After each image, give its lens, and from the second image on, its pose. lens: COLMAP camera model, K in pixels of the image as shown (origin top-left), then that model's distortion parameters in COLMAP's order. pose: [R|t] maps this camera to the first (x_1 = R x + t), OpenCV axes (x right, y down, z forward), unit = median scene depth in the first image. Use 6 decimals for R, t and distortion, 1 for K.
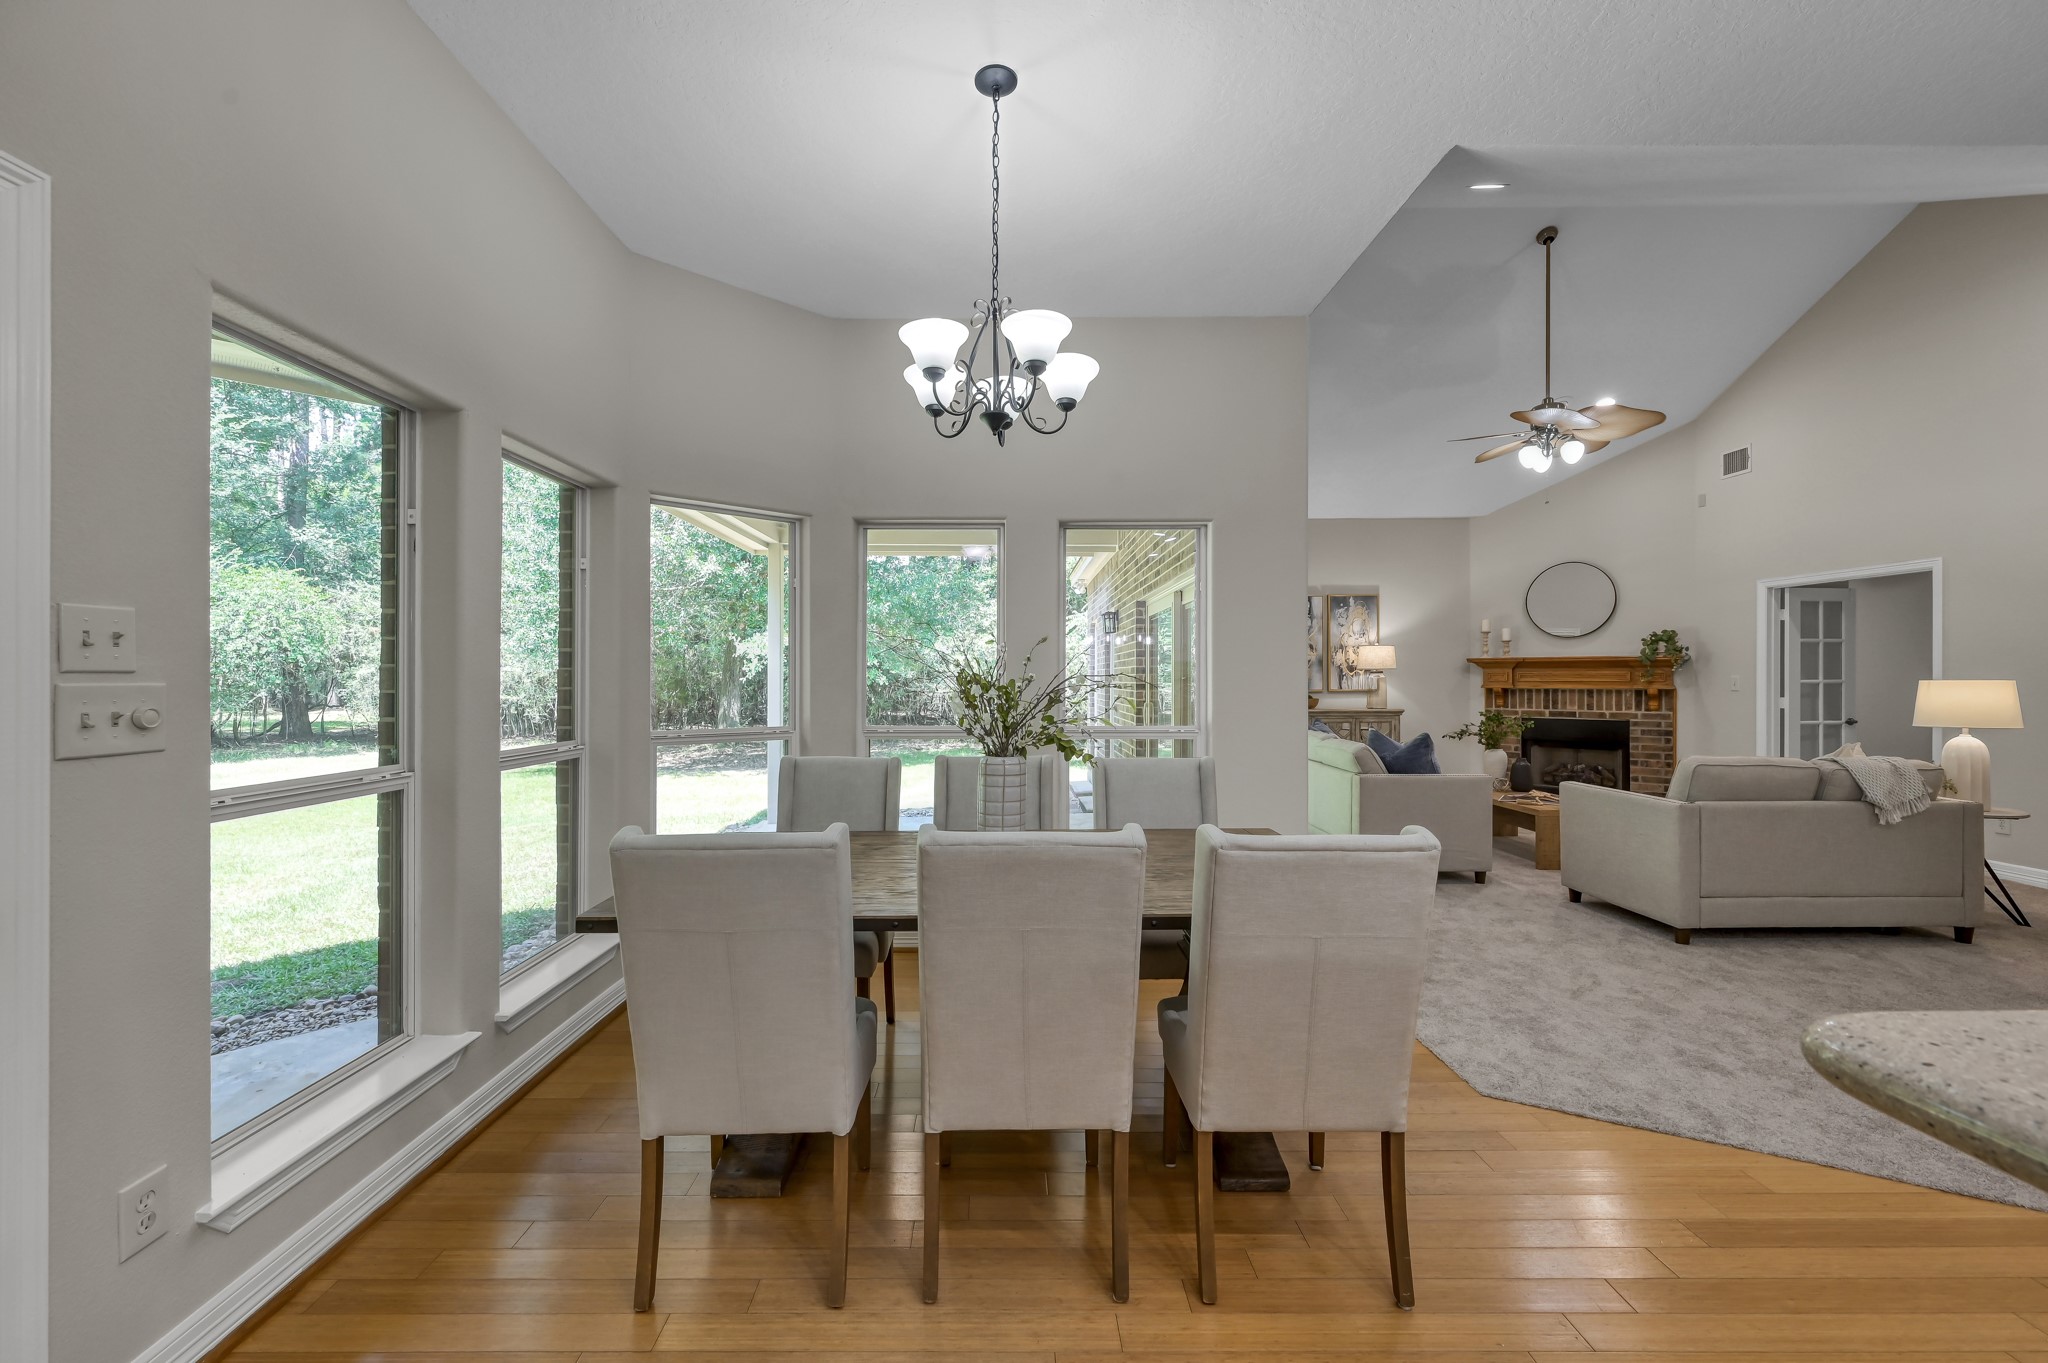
lens RADIAL K [[808.0, 0, 1006.3], [0, 808.0, 691.2], [0, 0, 1]] dist [0.001095, 0.000113]
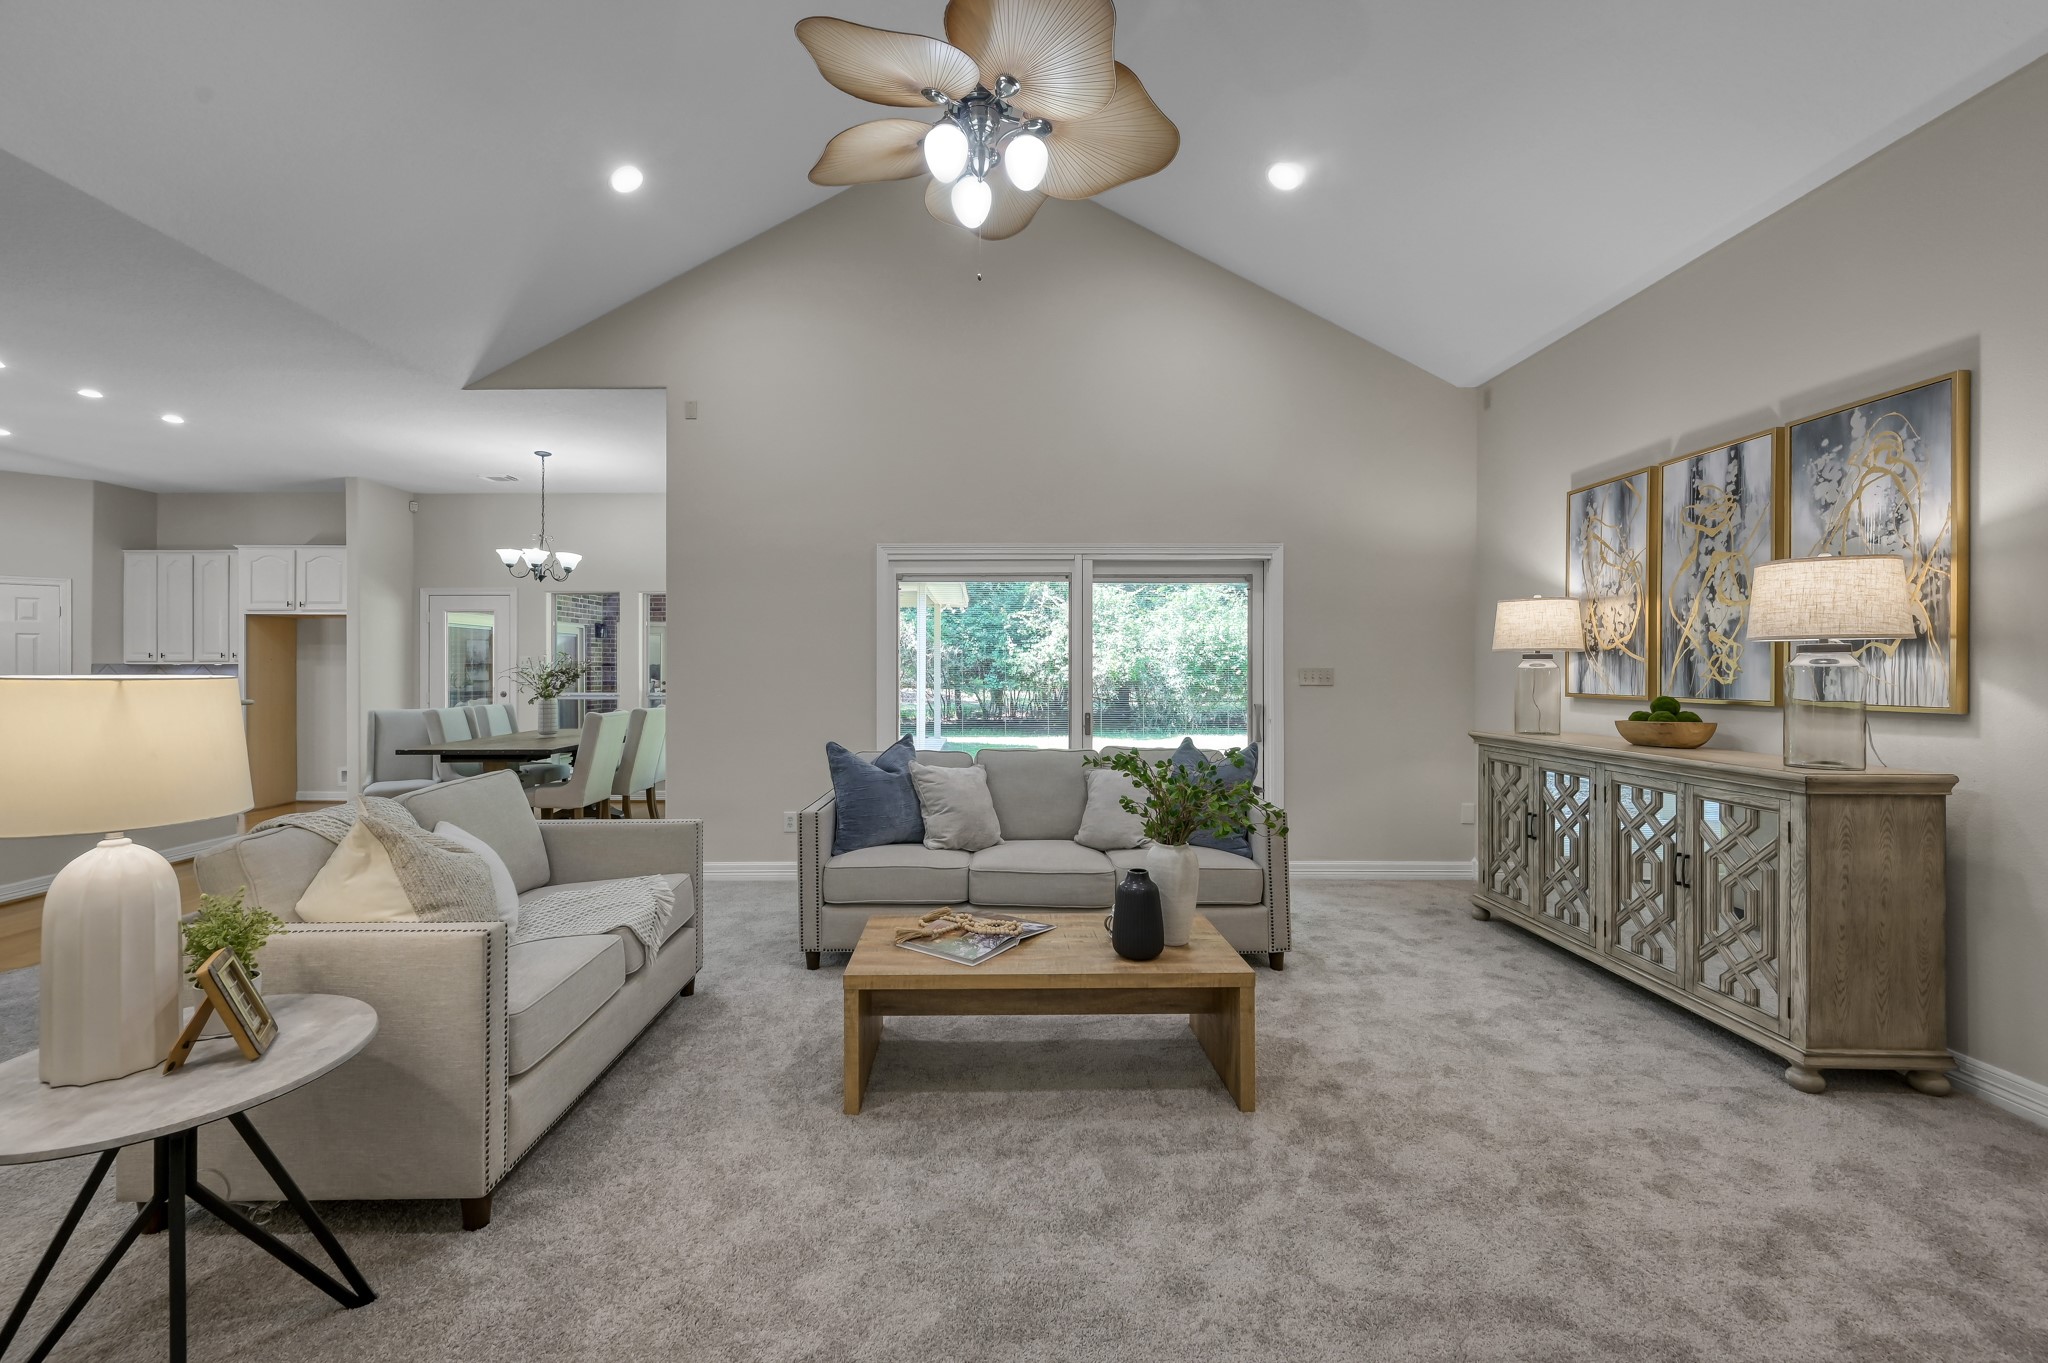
lens RADIAL K [[808.0, 0, 1018.9], [0, 808.0, 668.9], [0, 0, 1]] dist [0.001095, 0.000113]
pose [[-0.003350, 0.006015, -0.999976, 0.924582], [-0.013221, 0.999894, 0.006059, -0.017102], [0.999907, 0.013241, -0.003270, 0.846926]]
